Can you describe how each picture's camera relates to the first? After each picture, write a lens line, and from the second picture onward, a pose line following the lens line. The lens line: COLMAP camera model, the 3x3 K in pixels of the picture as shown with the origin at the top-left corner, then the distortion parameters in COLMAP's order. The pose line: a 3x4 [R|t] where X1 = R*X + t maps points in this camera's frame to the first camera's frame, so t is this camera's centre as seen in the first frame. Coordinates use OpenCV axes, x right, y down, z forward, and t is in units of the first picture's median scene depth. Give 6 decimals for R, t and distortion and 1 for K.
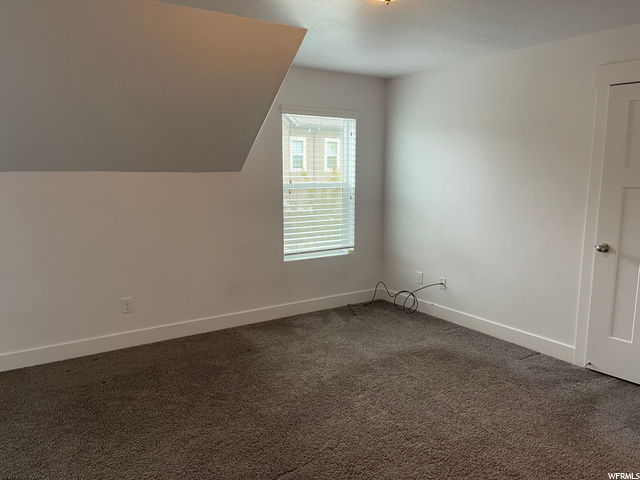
lens RADIAL K [[484.0, 0, 336.8], [0, 484.0, 255.7], [0, 0, 1]] dist [0.031184, -0.027739]
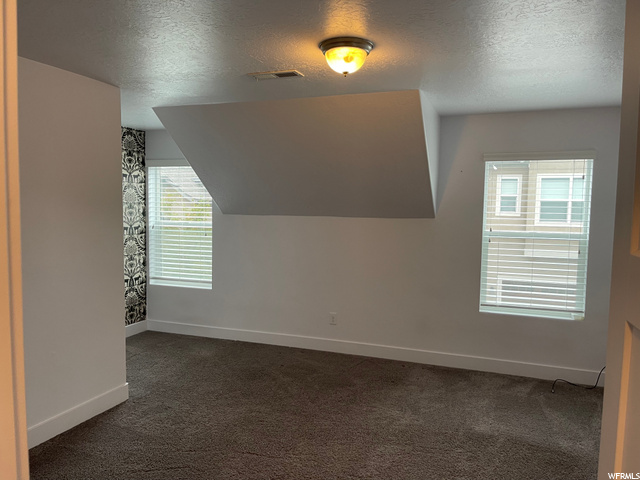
lens RADIAL K [[484.0, 0, 320.6], [0, 484.0, 240.8], [0, 0, 1]] dist [0.031184, -0.027739]
pose [[0.560846, 0.052737, -0.826239, 0.513551], [-0.159902, 0.986079, -0.045601, -0.032476], [0.812332, 0.157693, 0.561472, 0.186157]]
